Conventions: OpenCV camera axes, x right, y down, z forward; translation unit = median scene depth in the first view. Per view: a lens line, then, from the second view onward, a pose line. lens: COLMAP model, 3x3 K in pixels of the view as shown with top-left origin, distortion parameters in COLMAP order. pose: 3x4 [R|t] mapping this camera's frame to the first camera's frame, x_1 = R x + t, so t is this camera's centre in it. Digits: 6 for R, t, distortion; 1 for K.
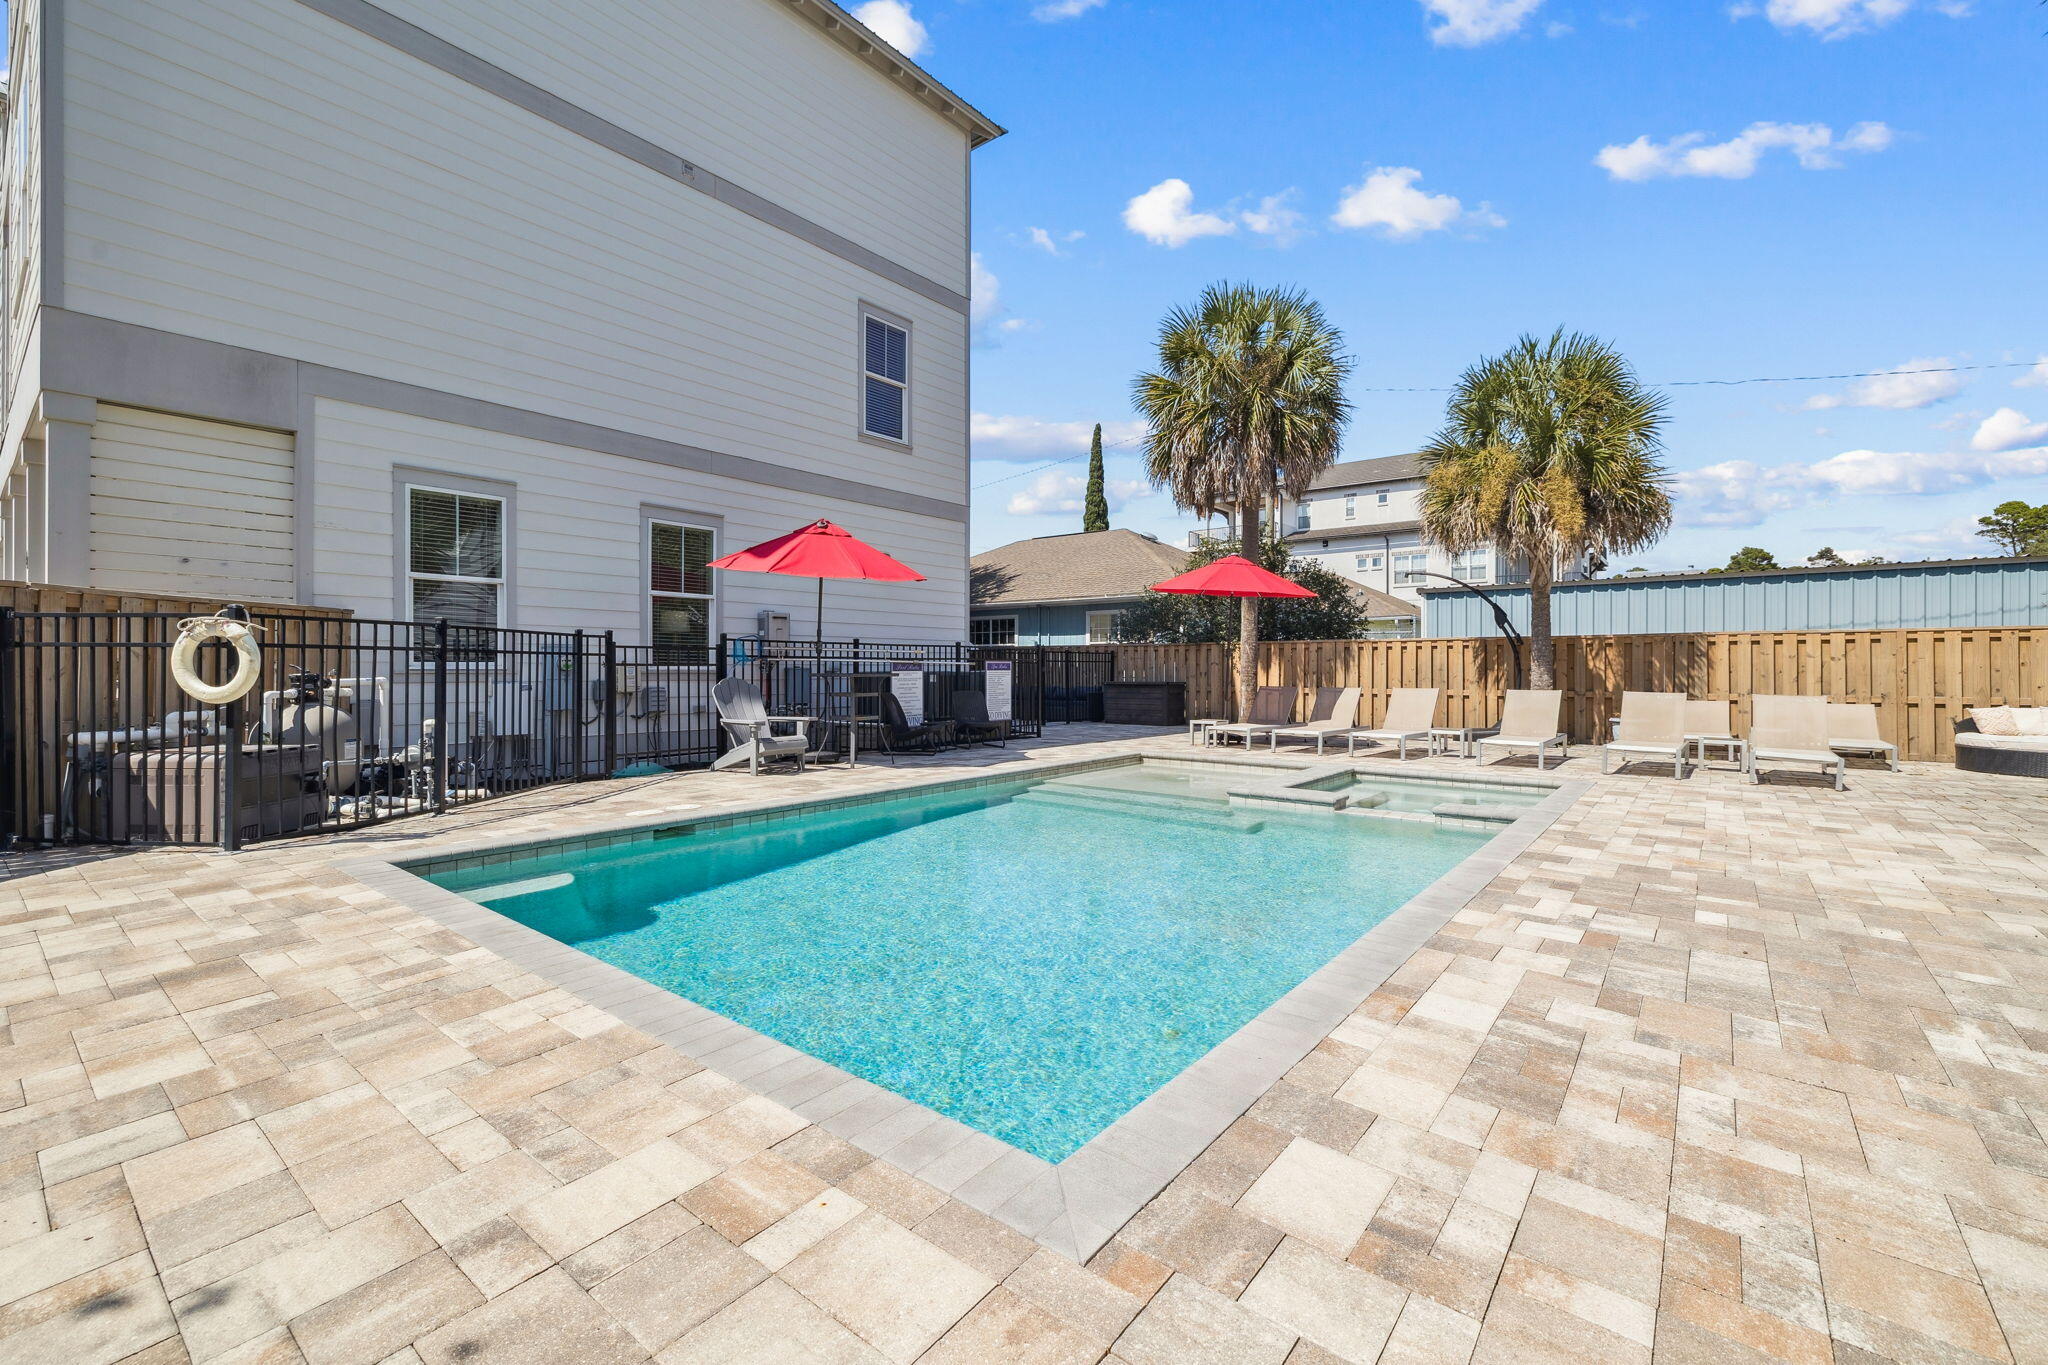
lens RADIAL K [[862.2, 0, 1024.8], [0, 862.2, 664.7], [0, 0, 1]] dist [-0.000135, 0.000631]
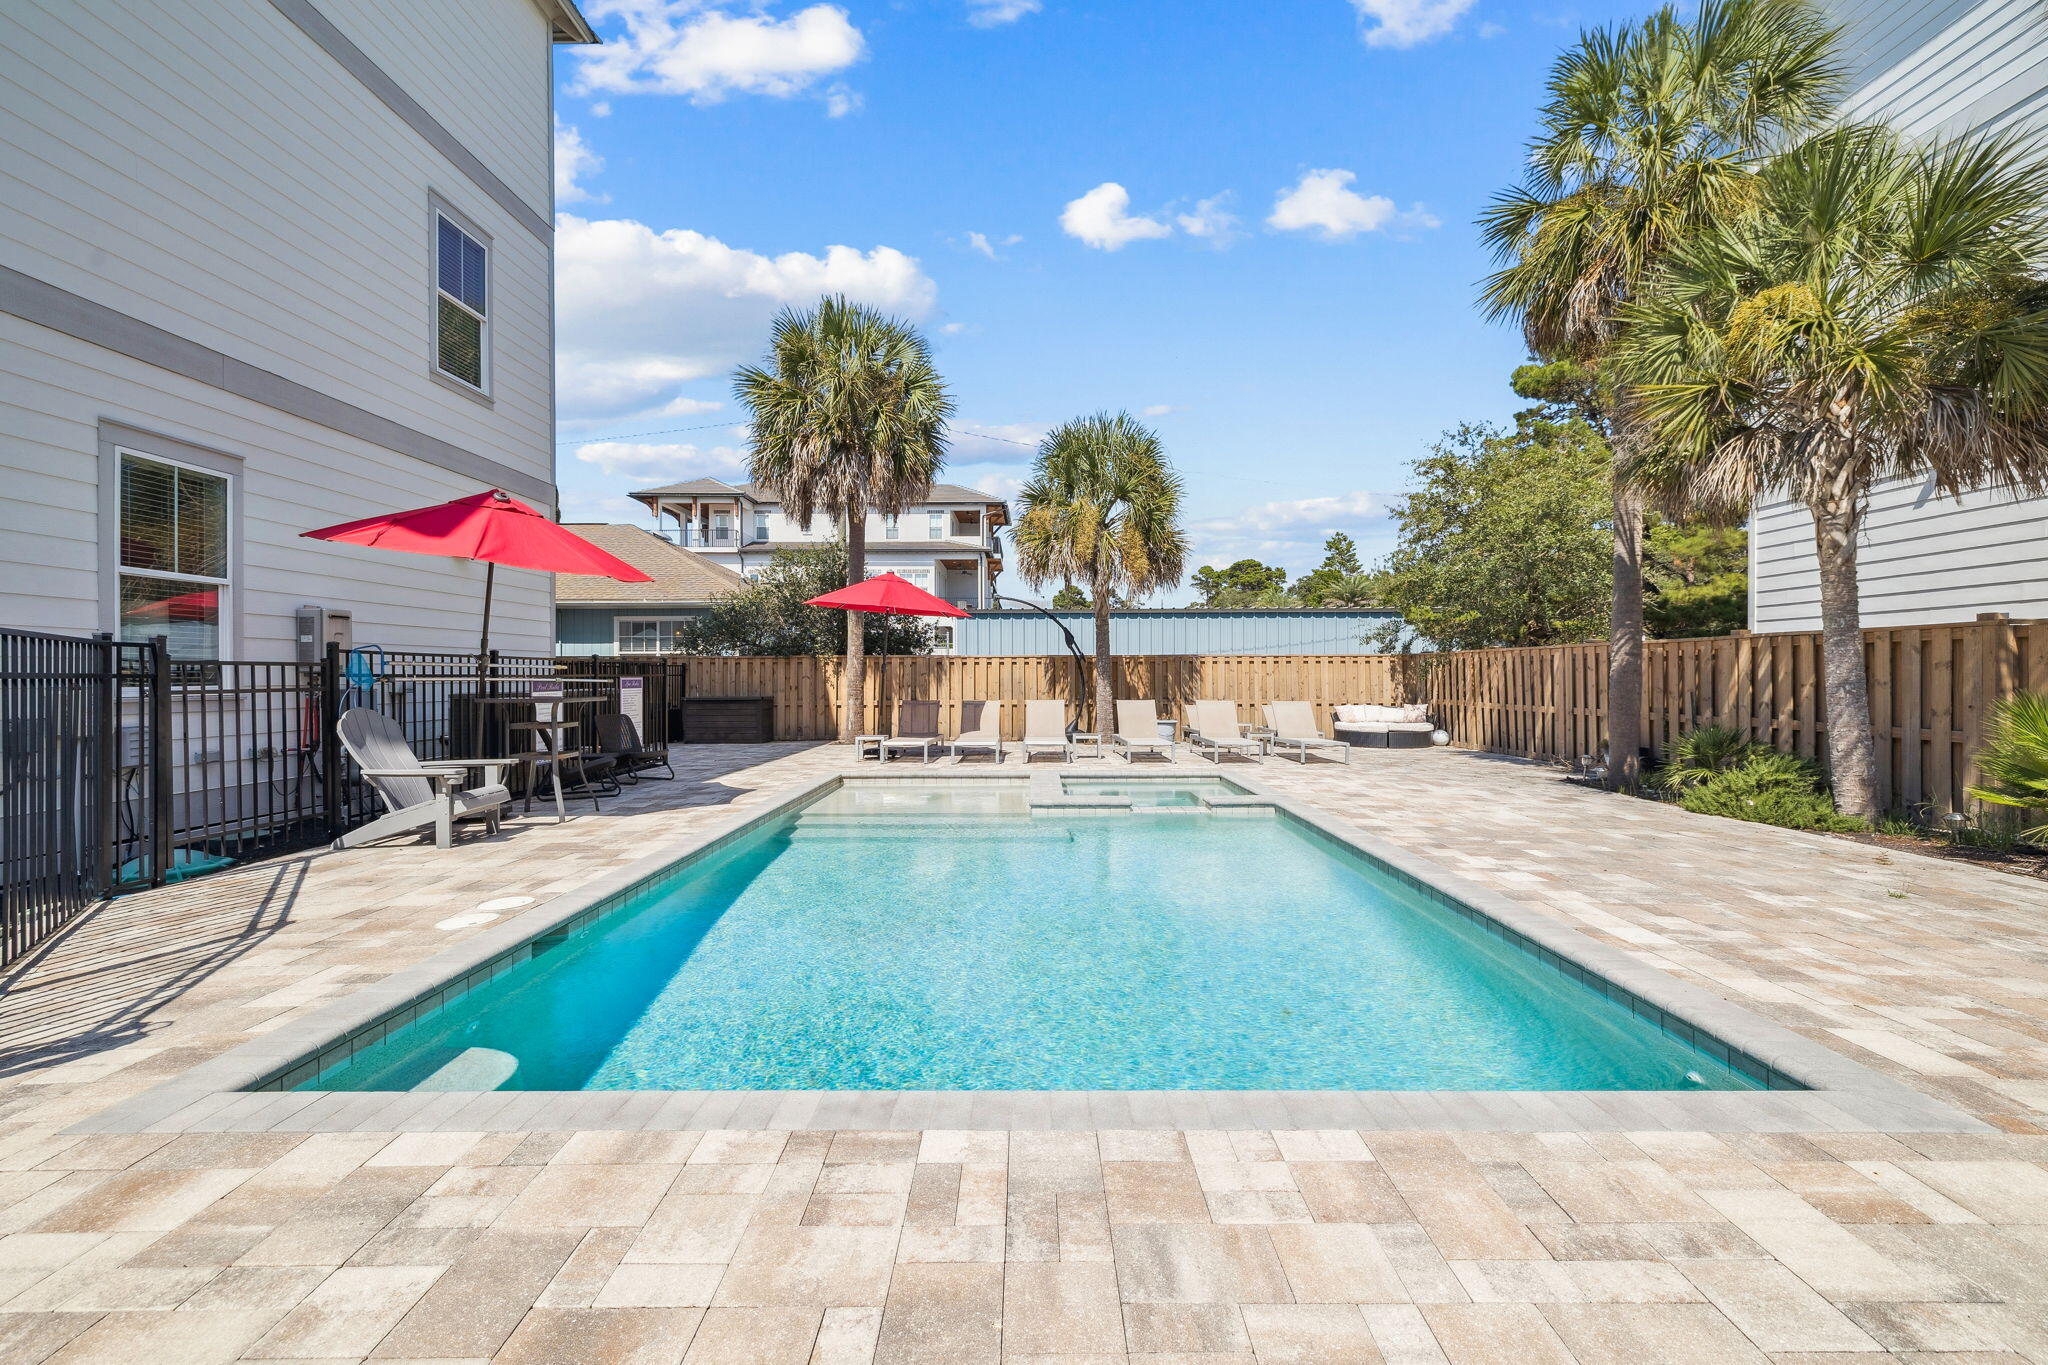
lens RADIAL K [[855.5, 0, 1027.9], [0, 855.5, 669.3], [0, 0, 1]] dist [0.005220, 0.000067]
pose [[0.780272, 0.001844, 0.625438, -0.301904], [0.000272, 0.999995, -0.003288, -0.010961], [-0.625440, 0.002736, 0.780267, 0.127491]]
